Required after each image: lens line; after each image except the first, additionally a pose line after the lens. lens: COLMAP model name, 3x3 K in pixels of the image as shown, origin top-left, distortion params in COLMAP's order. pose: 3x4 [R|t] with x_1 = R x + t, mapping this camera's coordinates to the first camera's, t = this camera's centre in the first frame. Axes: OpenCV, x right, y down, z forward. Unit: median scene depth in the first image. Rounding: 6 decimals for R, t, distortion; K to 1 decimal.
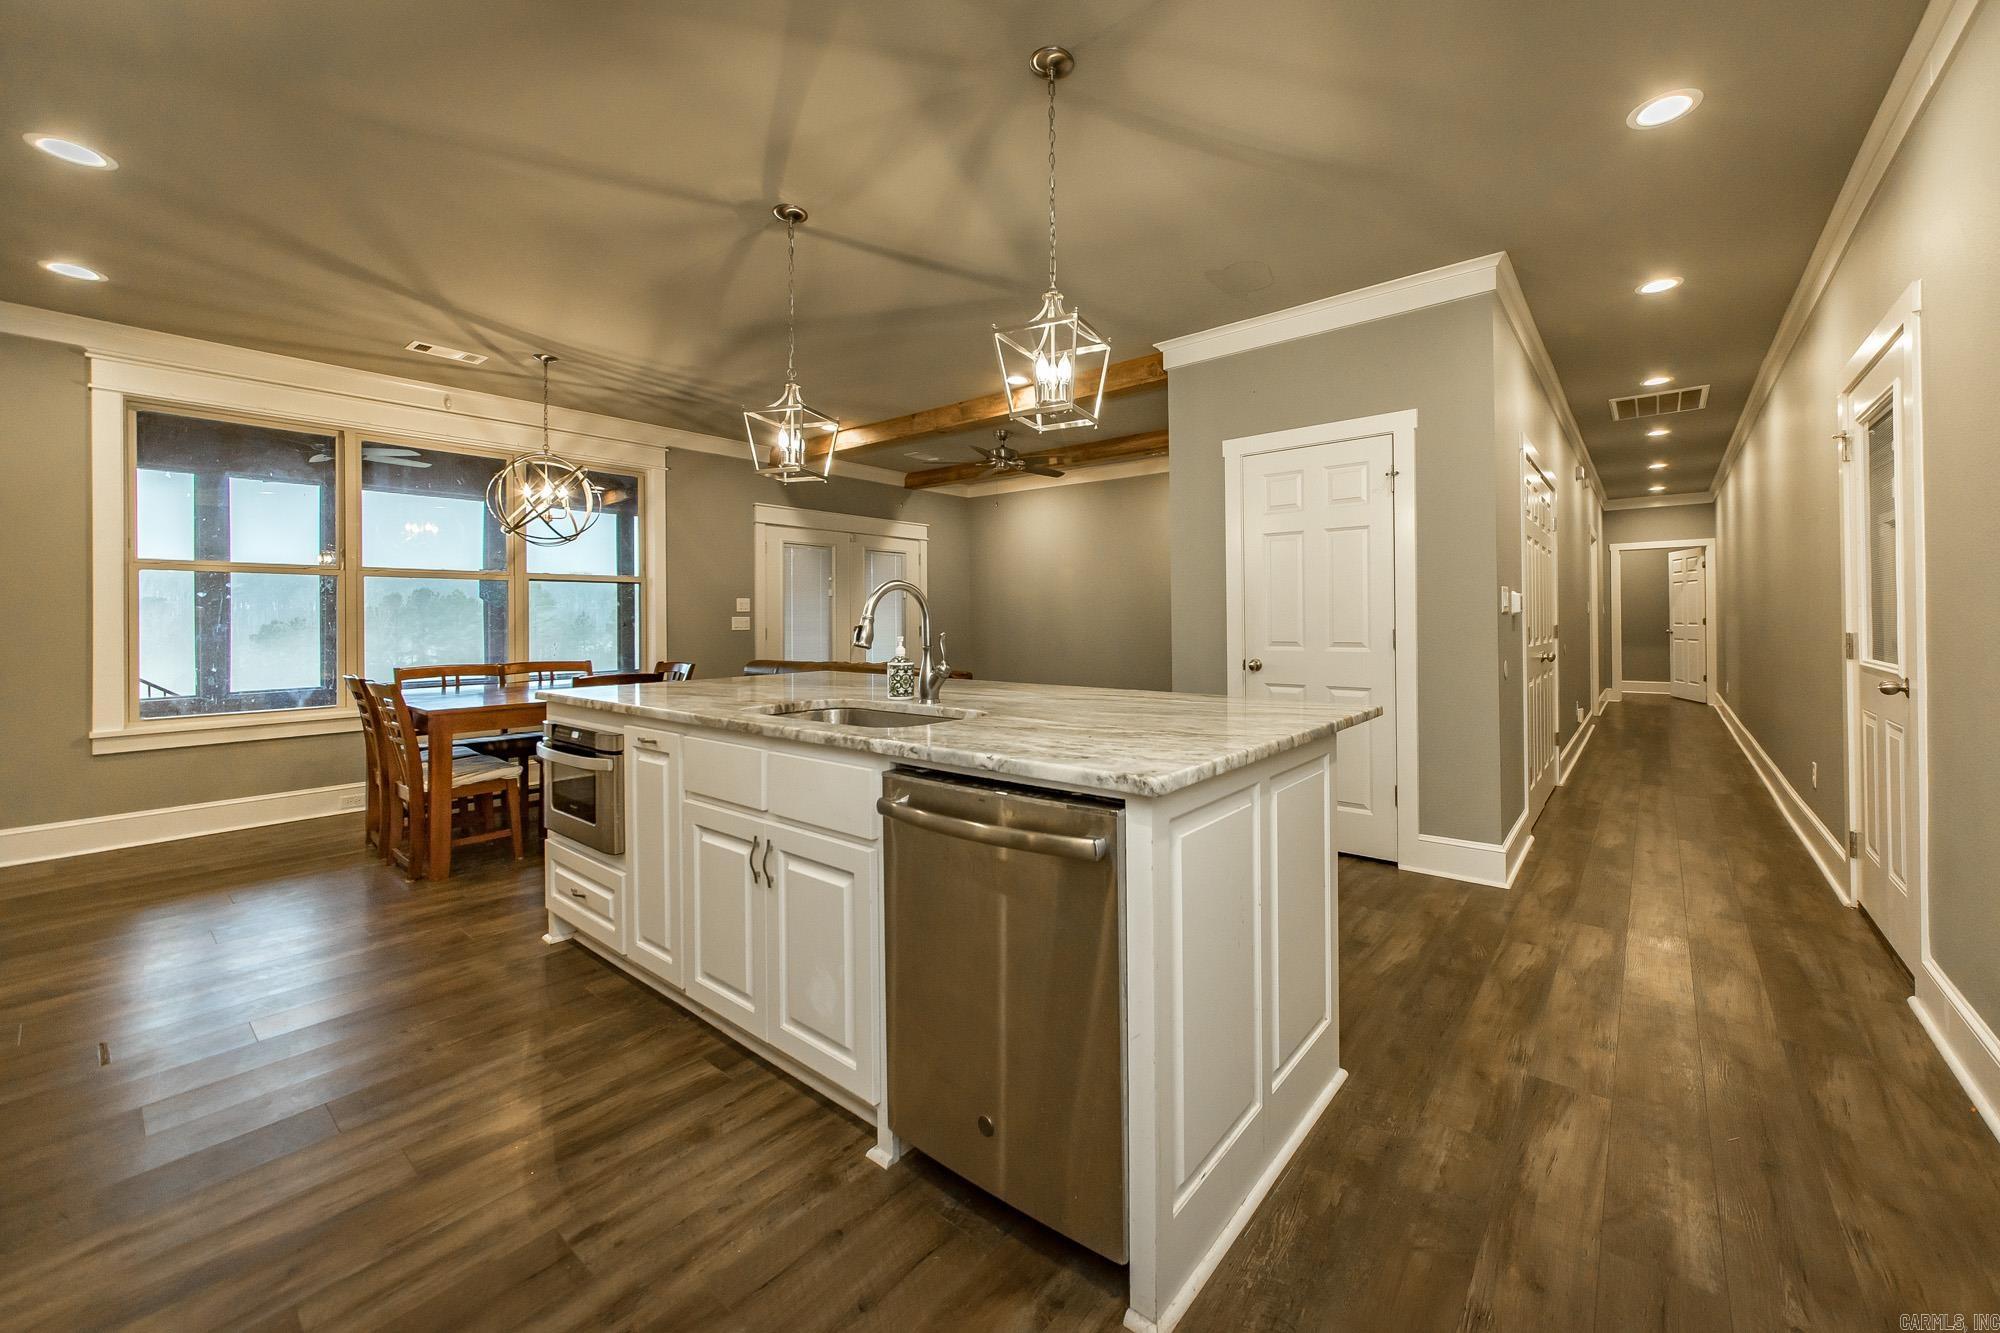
lens RADIAL K [[759.9, 0, 1077.0], [0, 759.9, 620.3], [0, 0, 1]] dist [-0.001739, -0.000090]
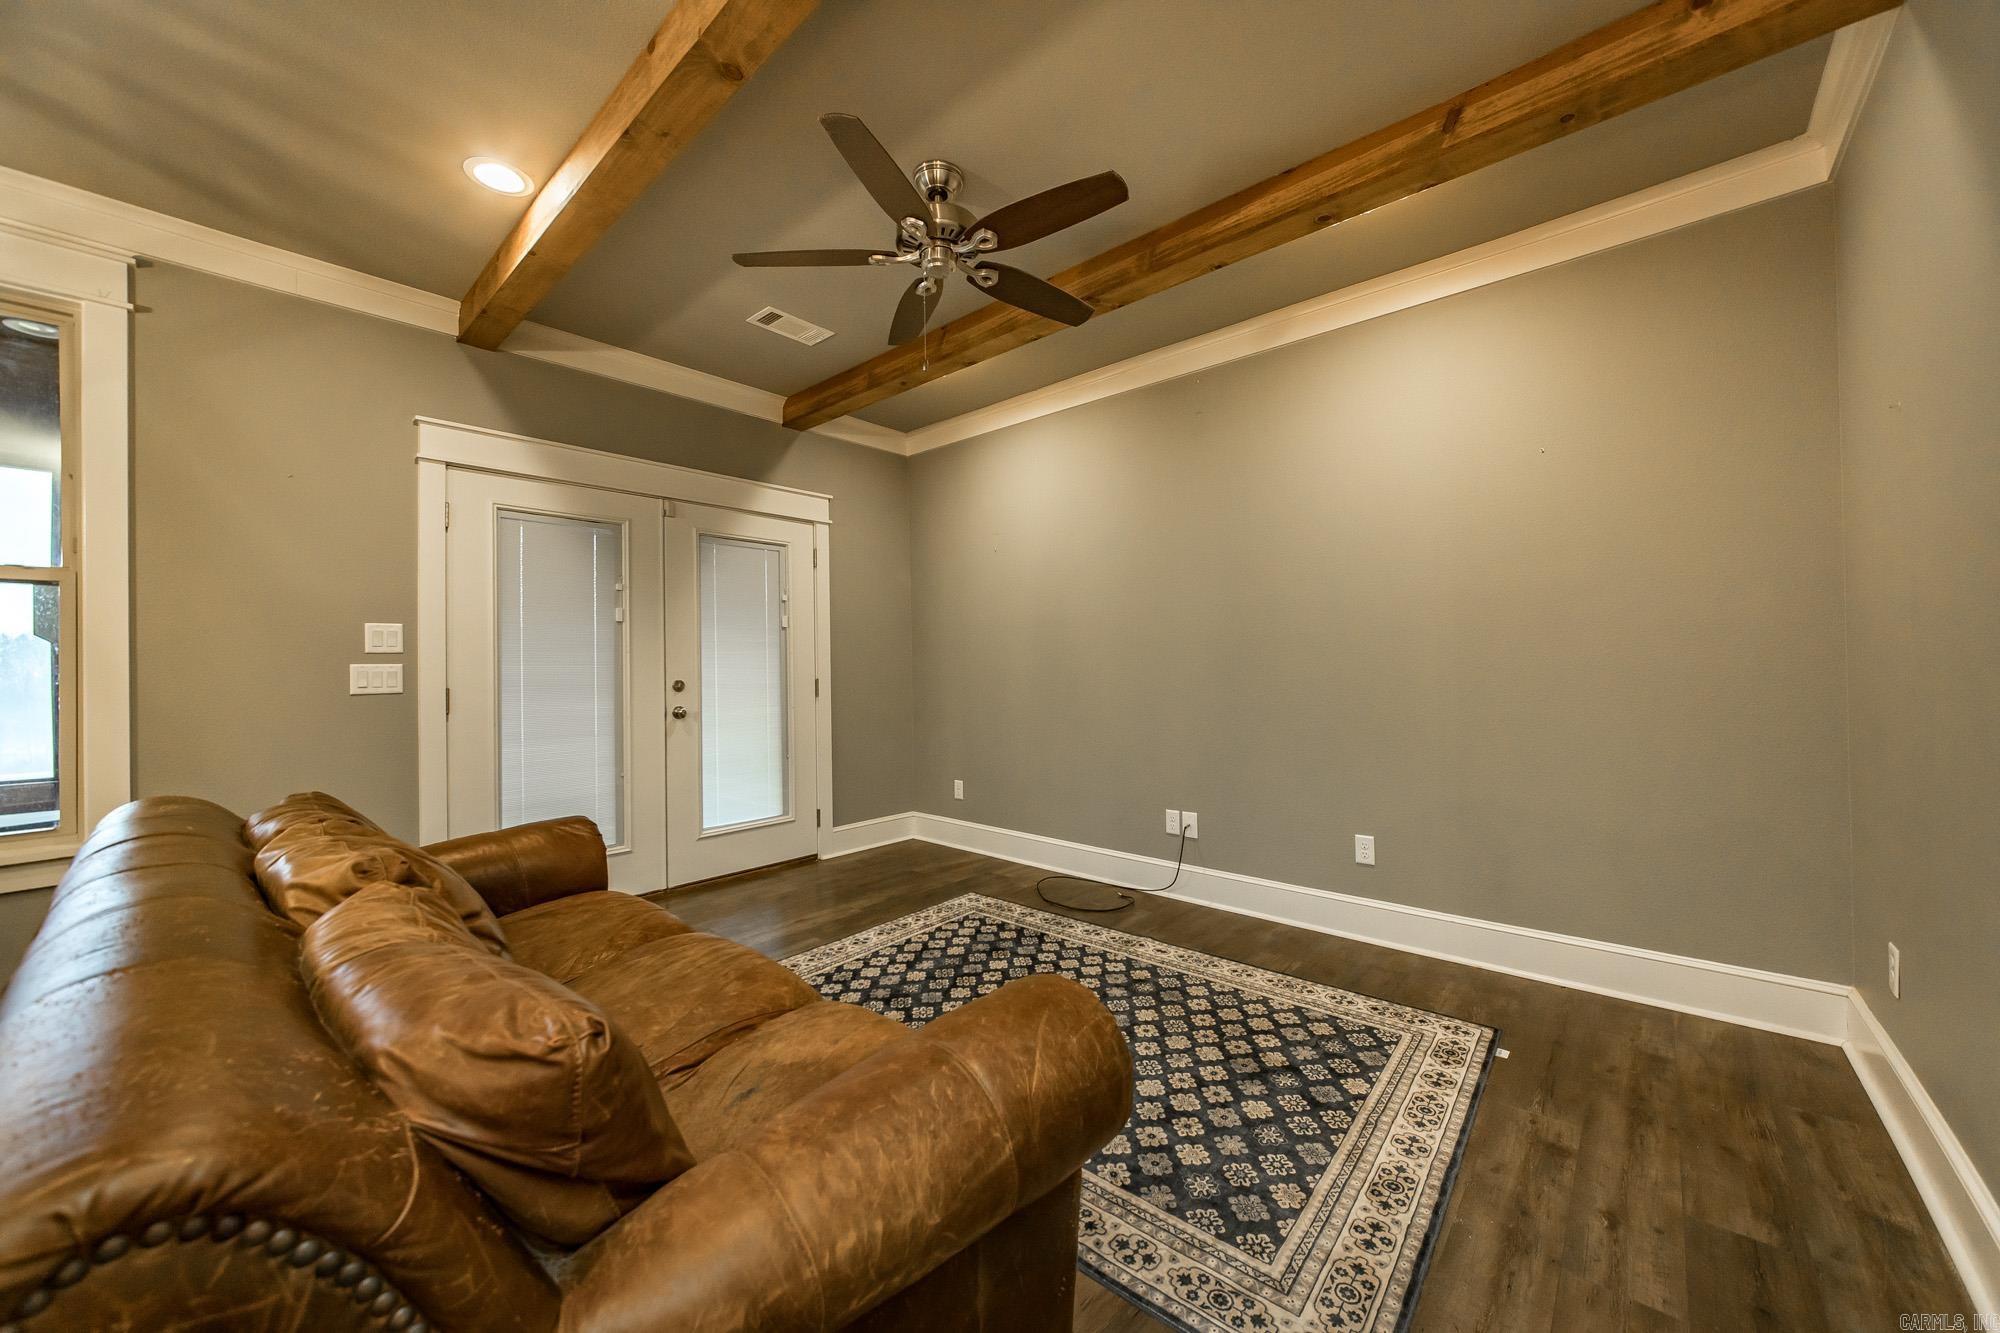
lens RADIAL K [[730.7, 0, 1005.9], [0, 730.7, 662.4], [0, 0, 1]] dist [-0.009834, 0.000116]
pose [[0.997939, 0.006342, -0.063850, -0.049624], [-0.005649, 0.999923, 0.011036, -0.015838], [0.063915, -0.010653, 0.997898, 0.760571]]
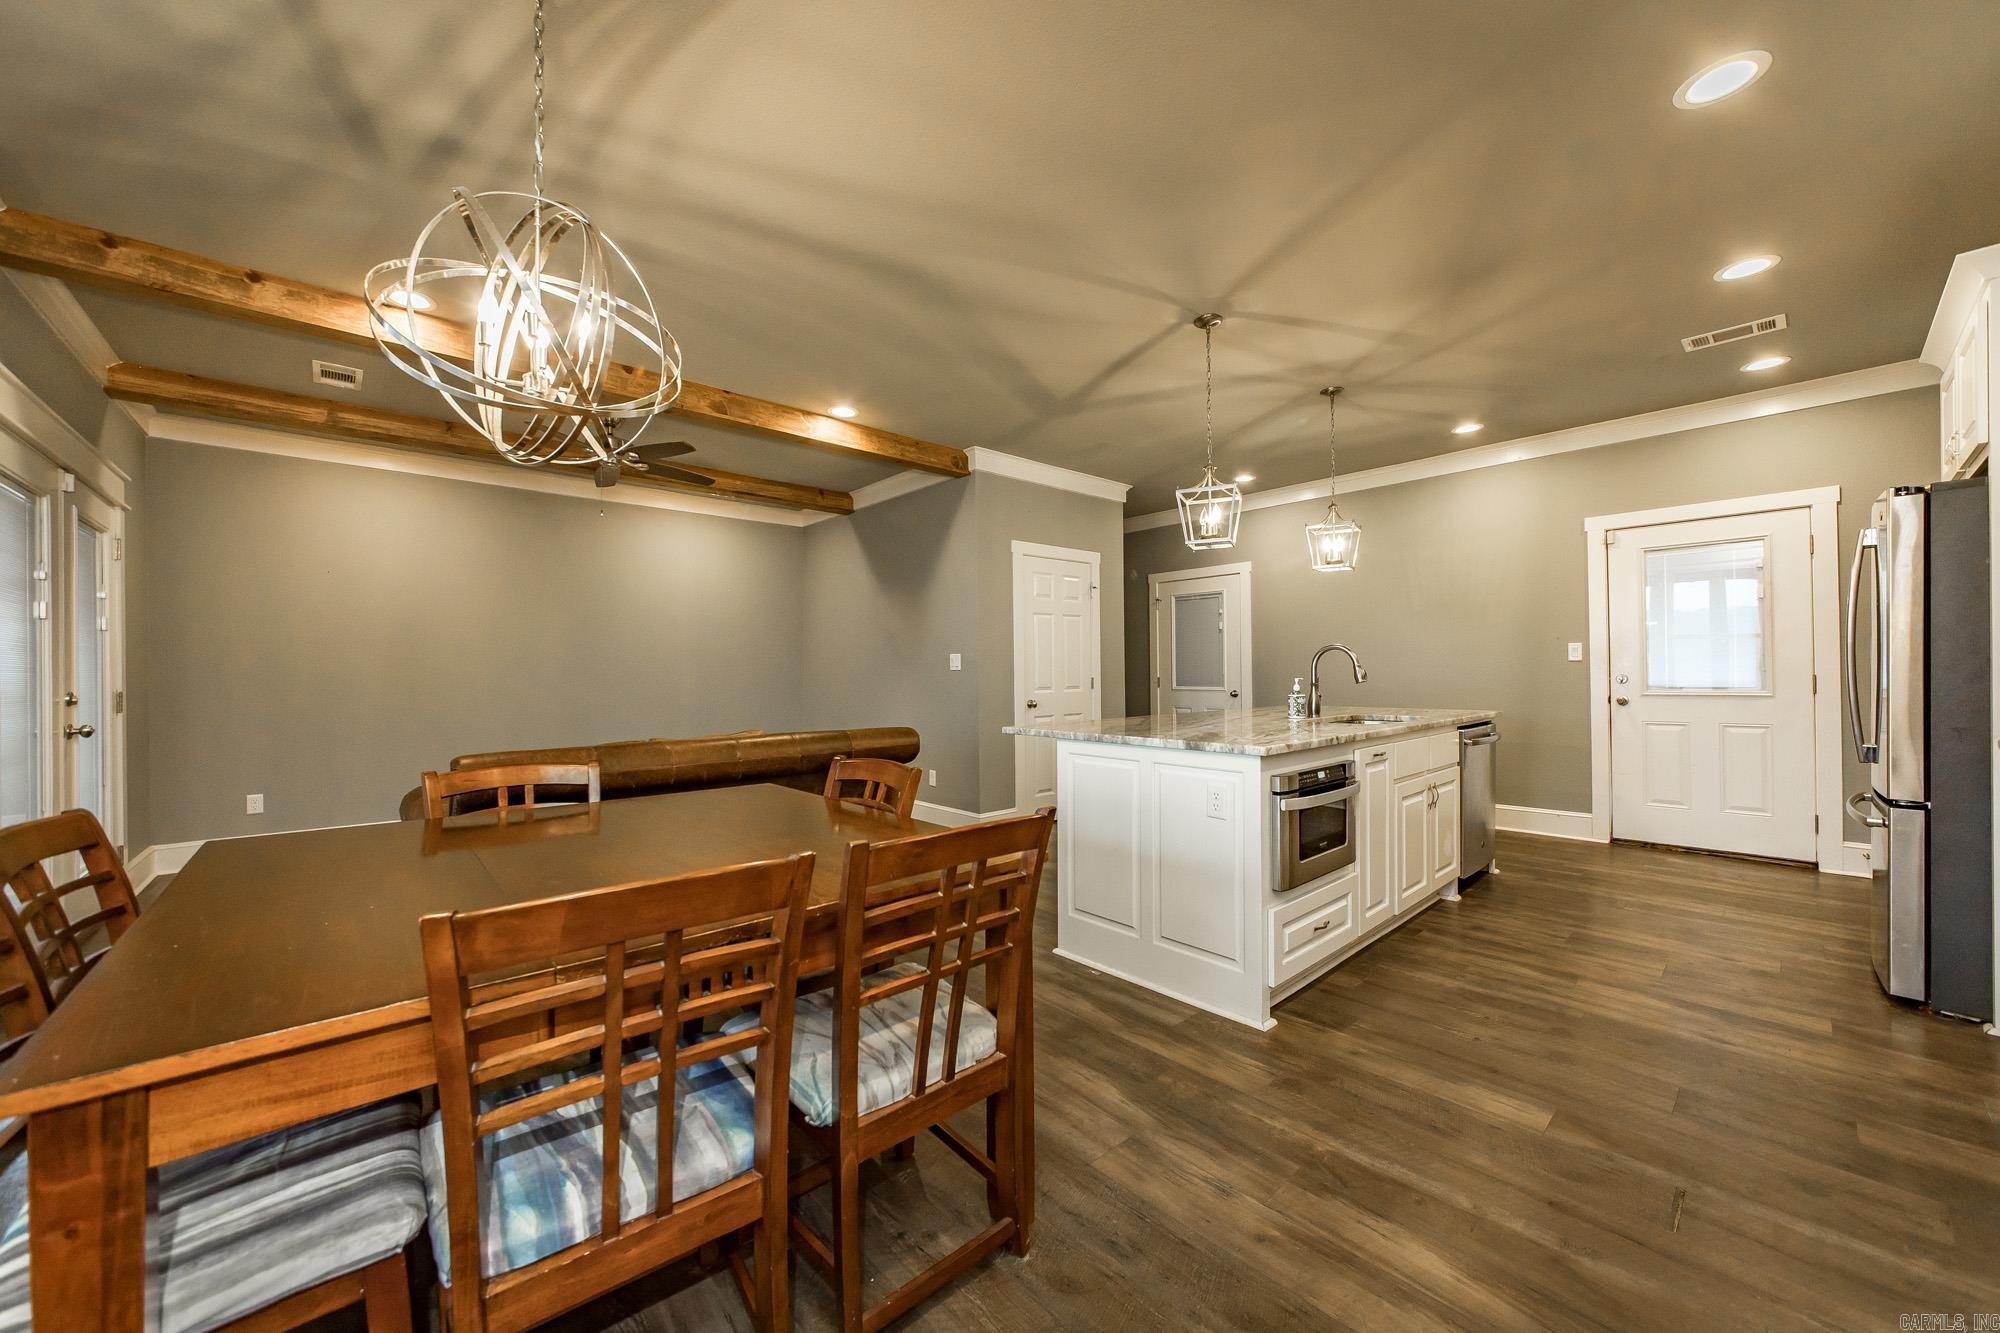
lens RADIAL K [[730.7, 0, 1000.6], [0, 730.7, 671.5], [0, 0, 1]] dist [-0.009834, 0.000116]
pose [[0.187775, 0.005506, 0.982197, -0.853015], [0.010498, 0.999916, -0.007612, 0.005758], [-0.982156, 0.011740, 0.187702, 0.613221]]
